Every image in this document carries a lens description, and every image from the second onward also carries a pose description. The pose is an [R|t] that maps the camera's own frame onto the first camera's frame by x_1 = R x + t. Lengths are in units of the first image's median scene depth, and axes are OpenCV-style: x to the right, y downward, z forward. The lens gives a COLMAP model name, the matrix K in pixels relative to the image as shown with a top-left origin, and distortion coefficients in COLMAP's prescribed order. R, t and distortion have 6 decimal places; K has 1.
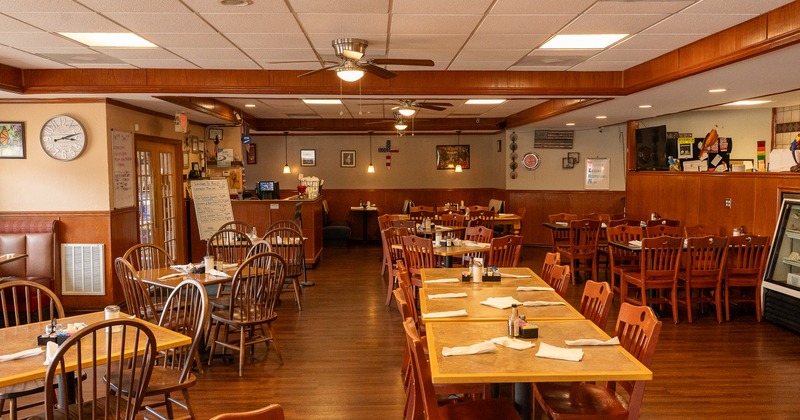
lens RADIAL K [[627.9, 0, 400.5], [0, 627.9, 208.8], [0, 0, 1]] dist [0.002445, 0.003281]
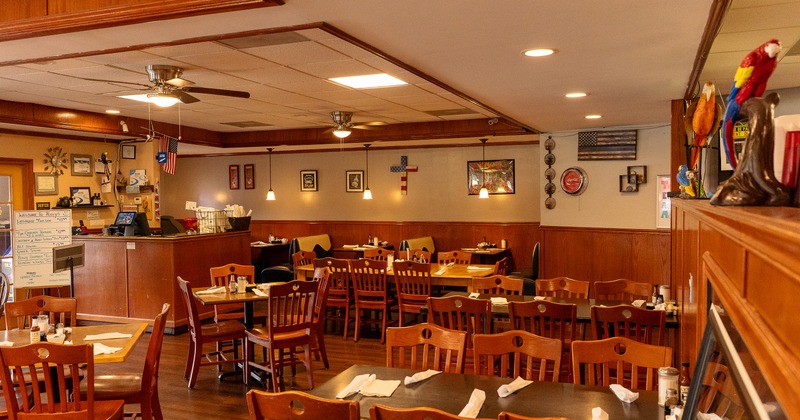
lens RADIAL K [[627.9, 0, 399.0], [0, 627.9, 211.1], [0, 0, 1]] dist [0.002445, 0.003281]
pose [[0.915541, 0.007228, -0.402160, 0.307577], [-0.022154, 0.999227, -0.032475, -0.022114], [0.401614, 0.038642, 0.914993, 0.360188]]
